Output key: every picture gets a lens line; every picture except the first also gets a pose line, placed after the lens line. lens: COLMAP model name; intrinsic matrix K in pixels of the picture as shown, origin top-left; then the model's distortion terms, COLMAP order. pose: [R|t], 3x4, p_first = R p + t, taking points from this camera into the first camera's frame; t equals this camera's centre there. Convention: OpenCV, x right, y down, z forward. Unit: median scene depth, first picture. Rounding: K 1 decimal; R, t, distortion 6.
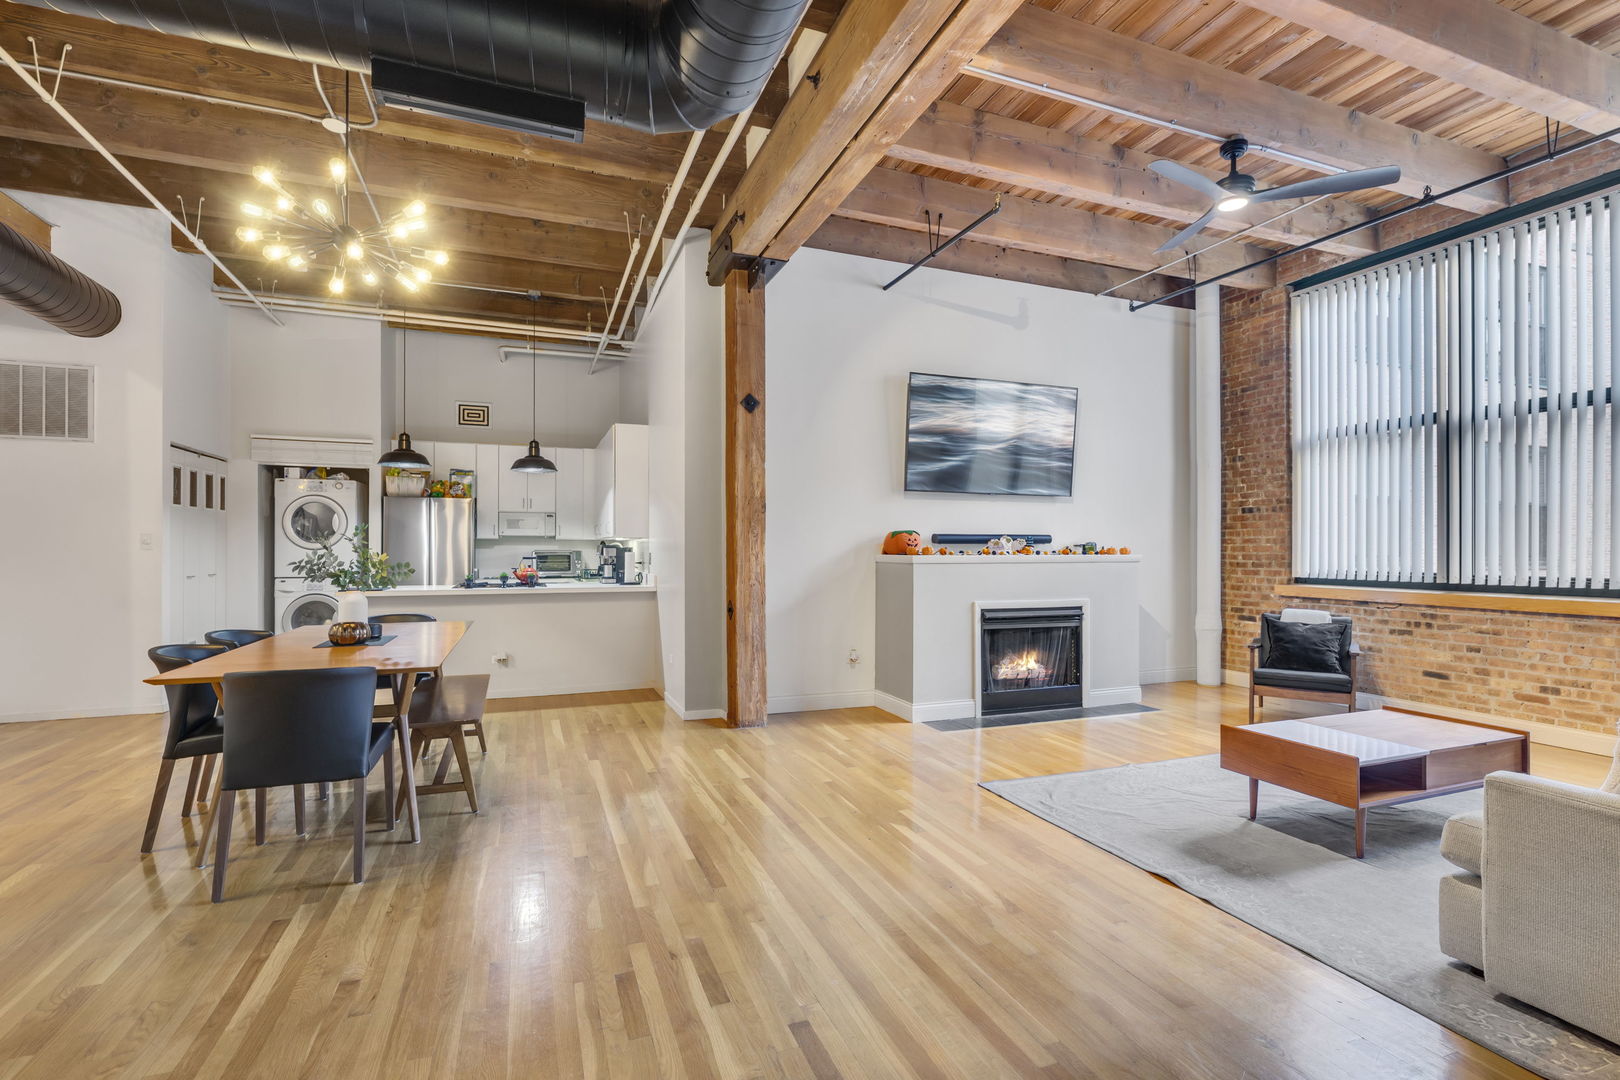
lens RADIAL K [[742.4, 0, 789.5], [0, 742.4, 545.9], [0, 0, 1]] dist [-0.006186, 0.001383]
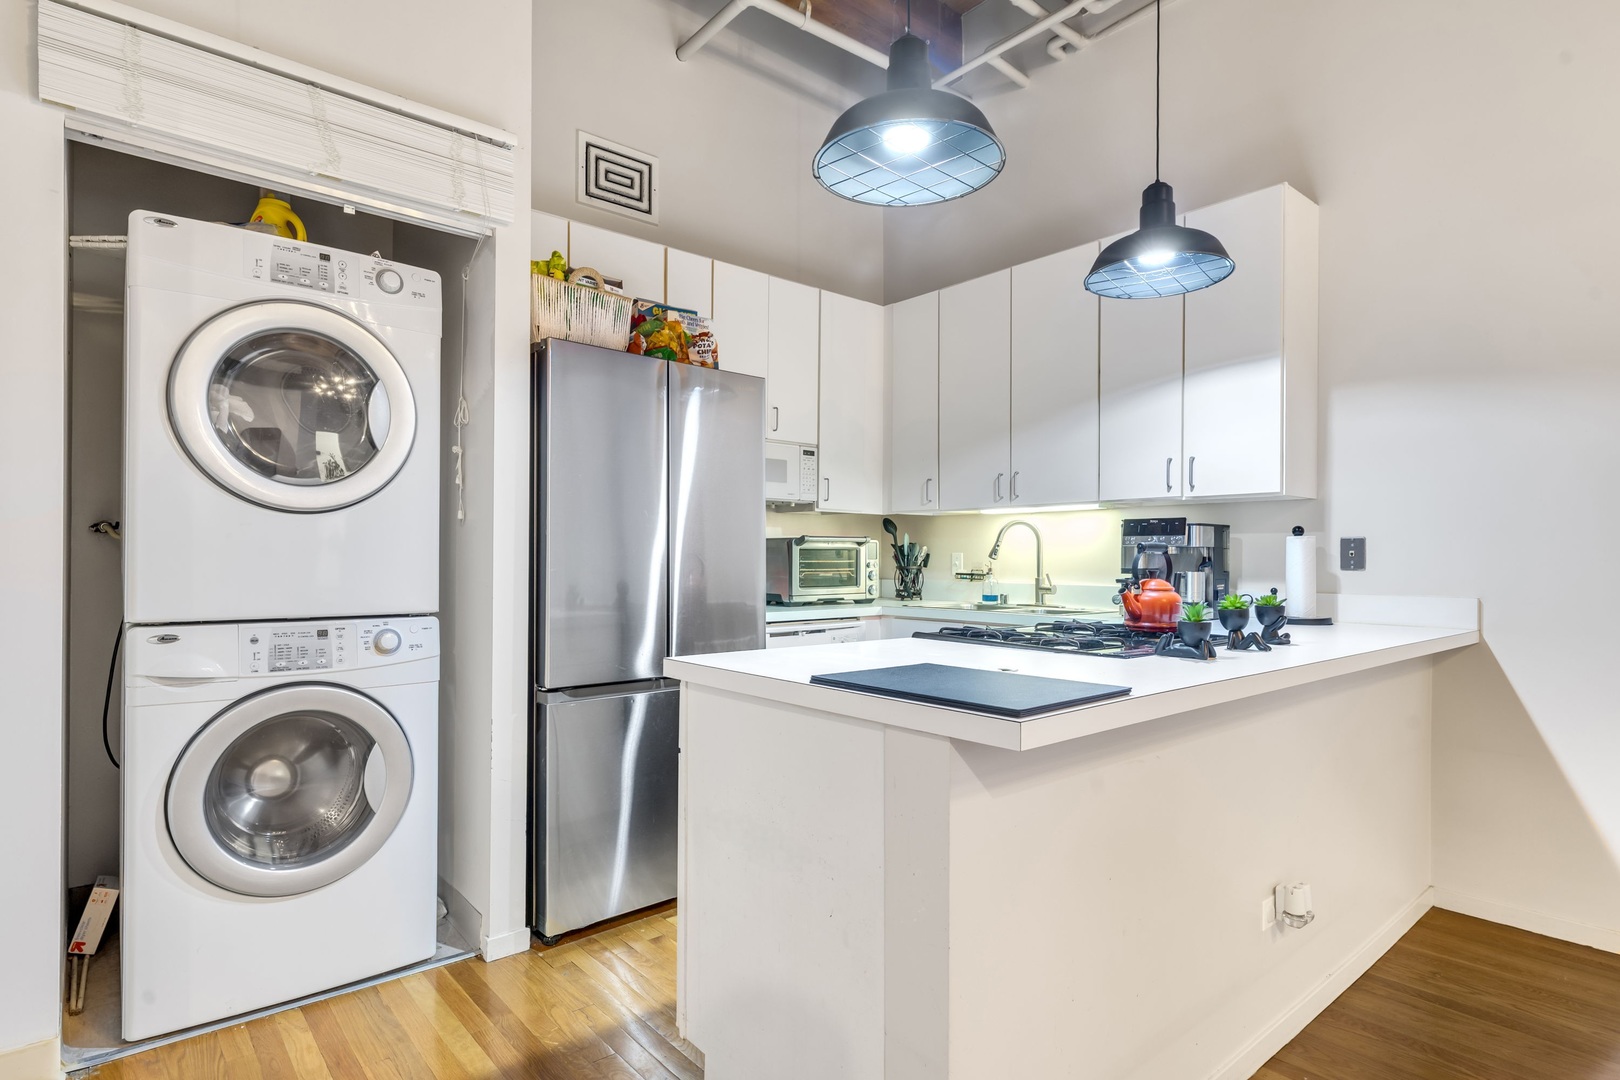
lens RADIAL K [[844.8, 0, 806.8], [0, 844.8, 545.2], [0, 0, 1]] dist [-0.001080, -0.003886]
pose [[0.941280, 0.011258, 0.337439, -0.695295], [-0.007340, 0.999890, -0.012884, 0.024528], [-0.337547, 0.009651, 0.941259, 0.800525]]
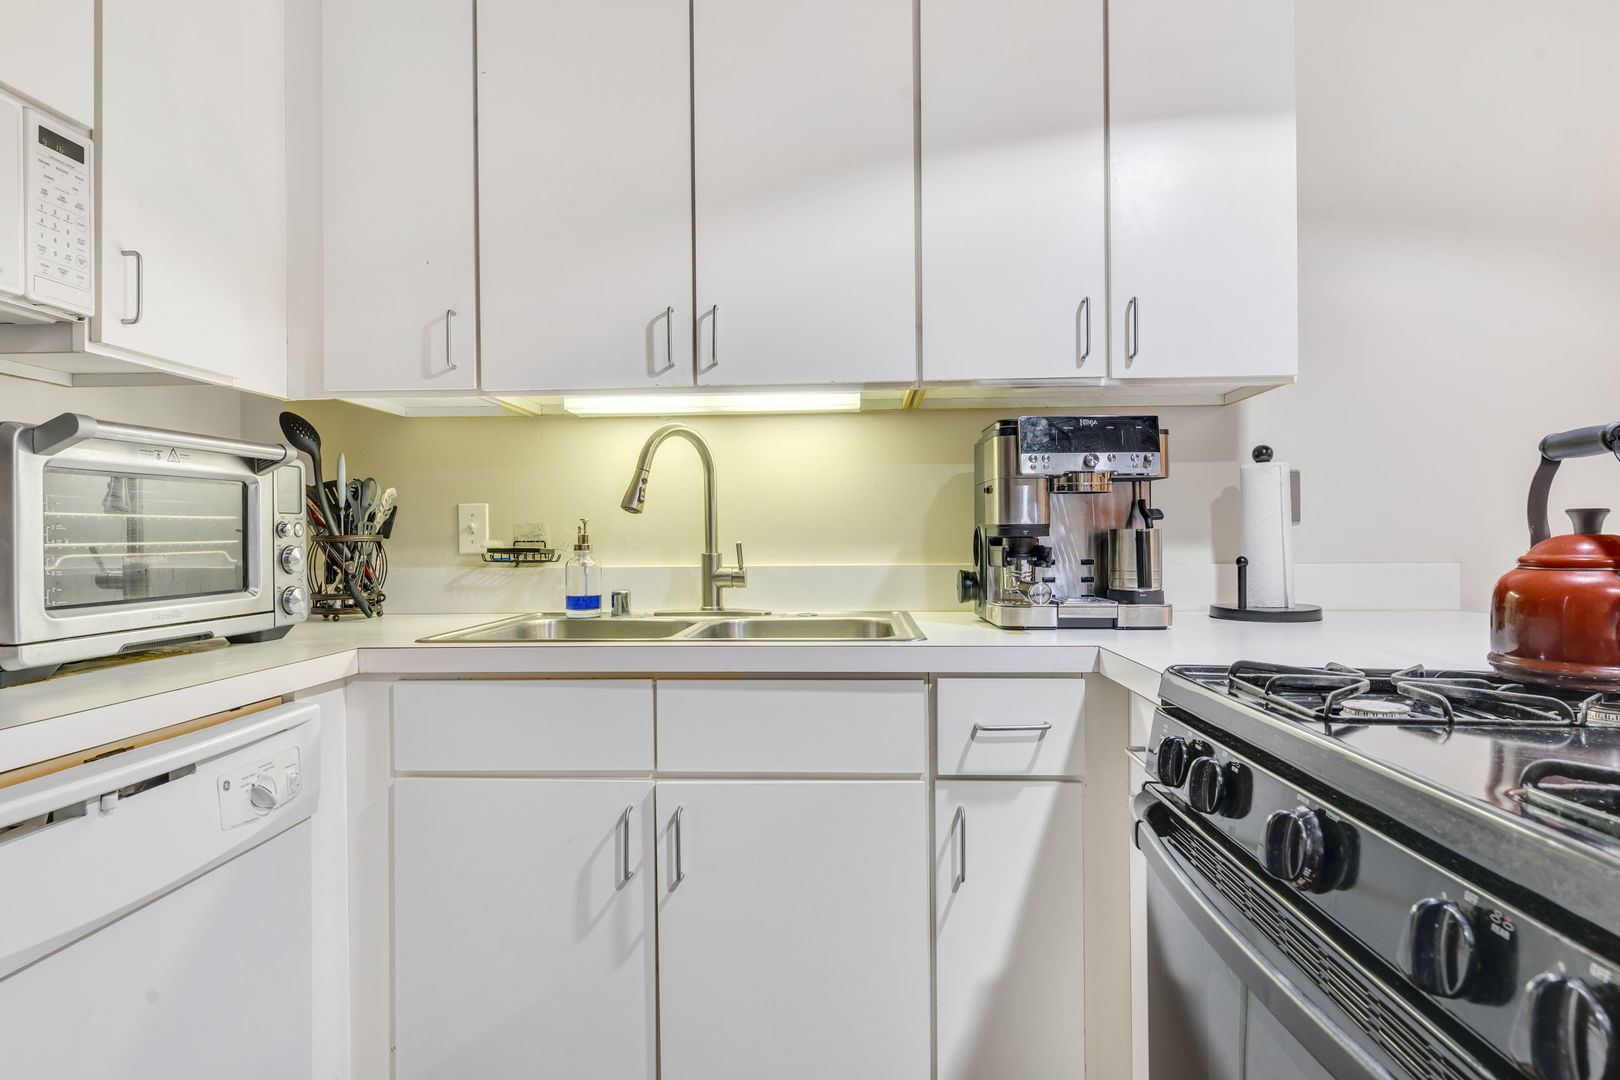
lens RADIAL K [[914.8, 0, 794.8], [0, 914.8, 537.7], [0, 0, 1]] dist [0.004198, -0.008007]
pose [[0.410565, -0.002452, 0.911828, -0.592055], [0.005520, 0.999985, 0.000204, 0.034394], [-0.911815, 0.004949, 0.410572, 1.189417]]
